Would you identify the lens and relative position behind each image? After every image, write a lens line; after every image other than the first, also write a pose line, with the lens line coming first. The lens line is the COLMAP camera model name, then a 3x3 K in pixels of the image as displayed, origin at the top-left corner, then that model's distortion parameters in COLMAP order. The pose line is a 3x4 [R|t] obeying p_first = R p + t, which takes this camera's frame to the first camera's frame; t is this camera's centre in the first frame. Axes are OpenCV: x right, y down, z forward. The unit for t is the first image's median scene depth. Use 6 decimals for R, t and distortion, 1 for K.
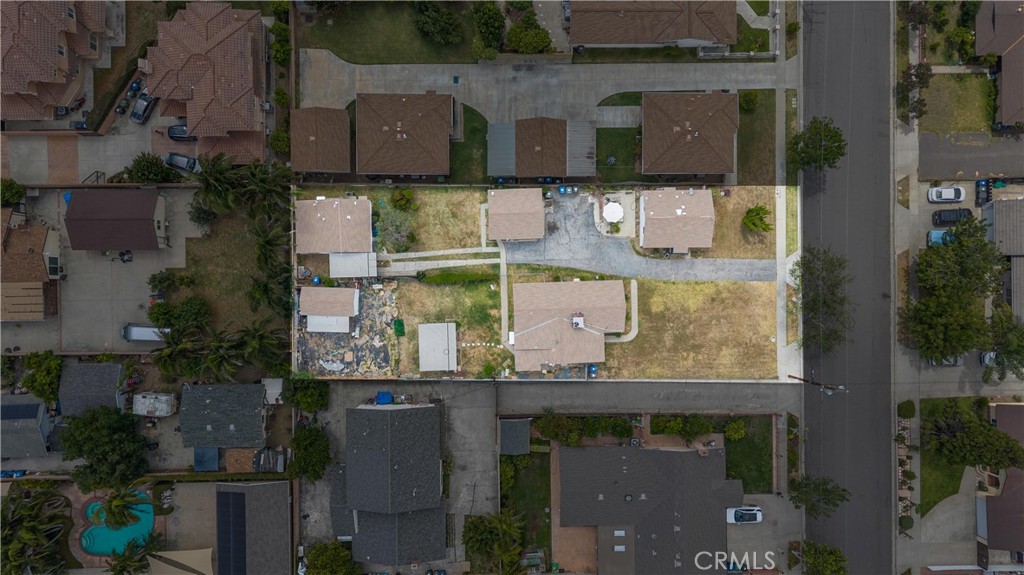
lens RADIAL K [[685.6, 0, 510.0], [0, 685.6, 293.0], [0, 0, 1]] dist [0.040529, -0.038323]
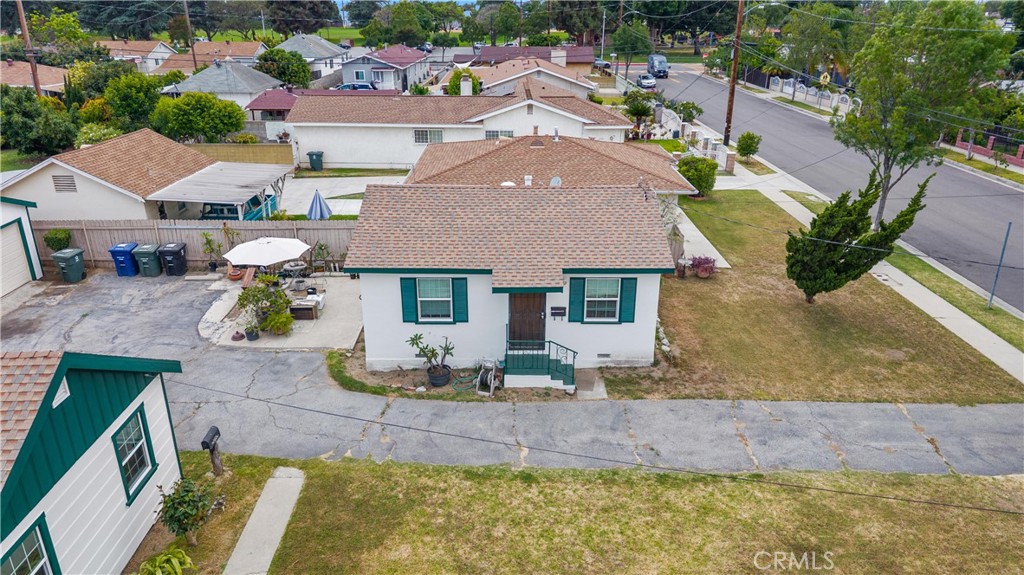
lens RADIAL K [[685.6, 0, 515.6], [0, 685.6, 277.6], [0, 0, 1]] dist [0.040529, -0.038323]
pose [[0.999968, -0.007650, -0.002399, 0.237303], [0.000421, 0.348992, -0.937126, 0.123047], [0.008006, 0.937095, 0.348984, 0.901553]]
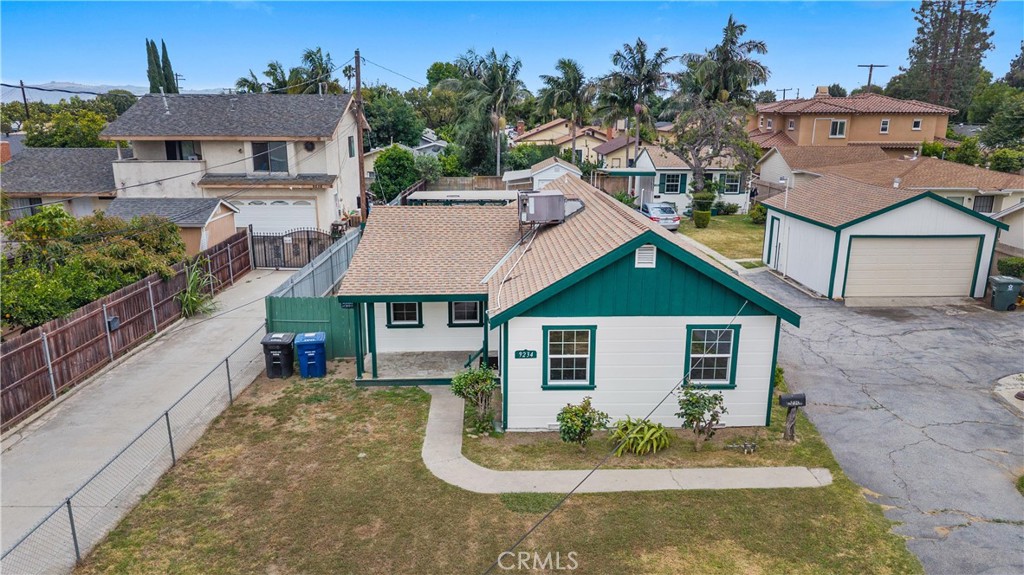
lens RADIAL K [[685.6, 0, 510.2], [0, 685.6, 290.8], [0, 0, 1]] dist [0.040529, -0.038323]
pose [[0.001242, 0.241107, -0.970498, 0.317627], [-0.999973, -0.006724, -0.002950, 0.051049], [-0.007237, 0.970475, 0.241093, 0.929173]]
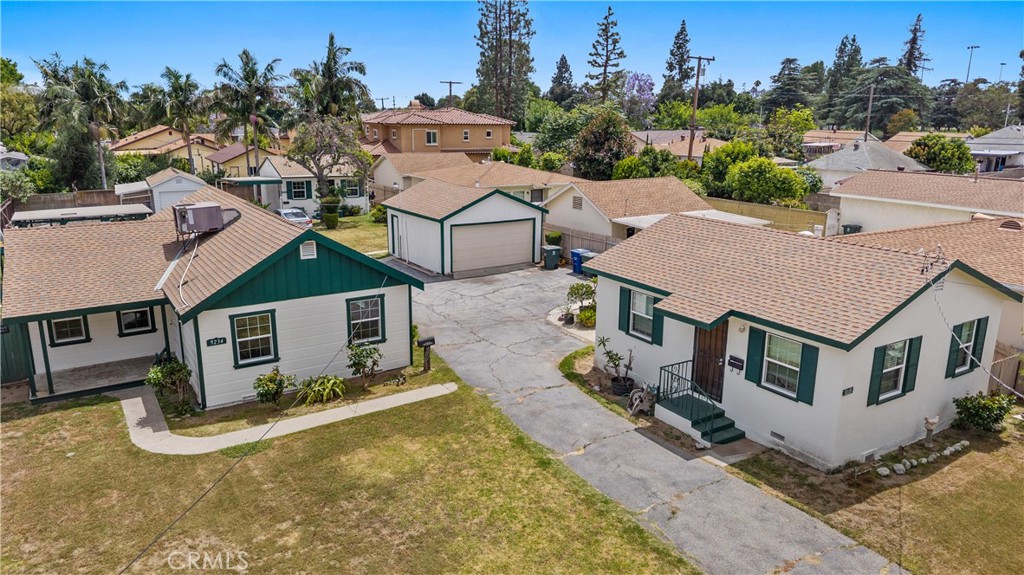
lens RADIAL K [[685.6, 0, 517.8], [0, 685.6, 292.2], [0, 0, 1]] dist [0.040529, -0.038323]
pose [[0.526708, 0.203122, -0.825421, 0.367739], [-0.850014, 0.117422, -0.513505, 0.073411], [-0.007382, 0.972087, 0.234504, 0.922954]]
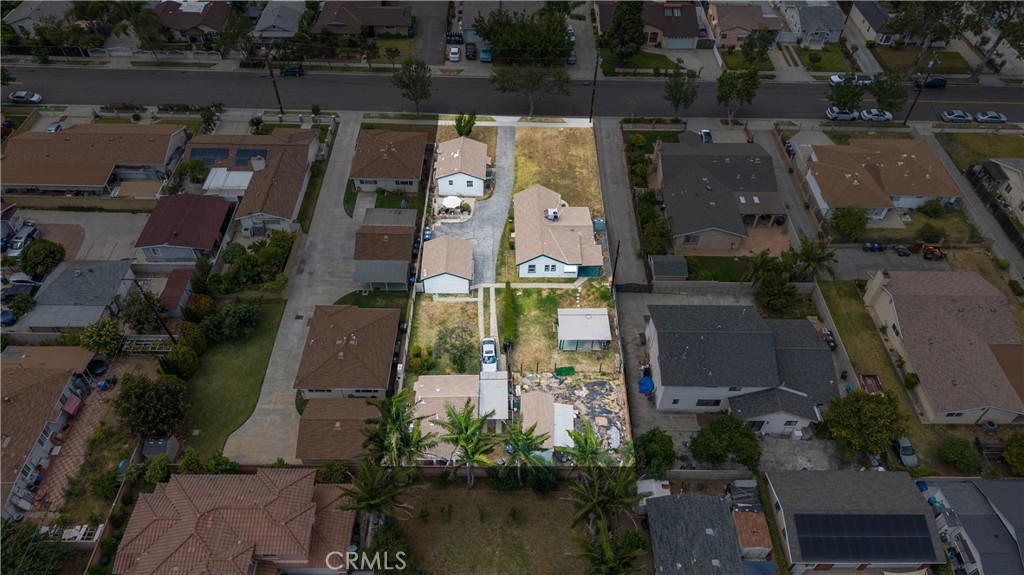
lens RADIAL K [[685.6, 0, 512.6], [0, 685.6, 297.1], [0, 0, 1]] dist [0.040529, -0.038323]
pose [[0.009078, -0.748416, 0.663168, -0.677191], [0.999925, 0.012258, 0.000145, -0.018121], [-0.008238, 0.663117, 0.748471, 0.272865]]
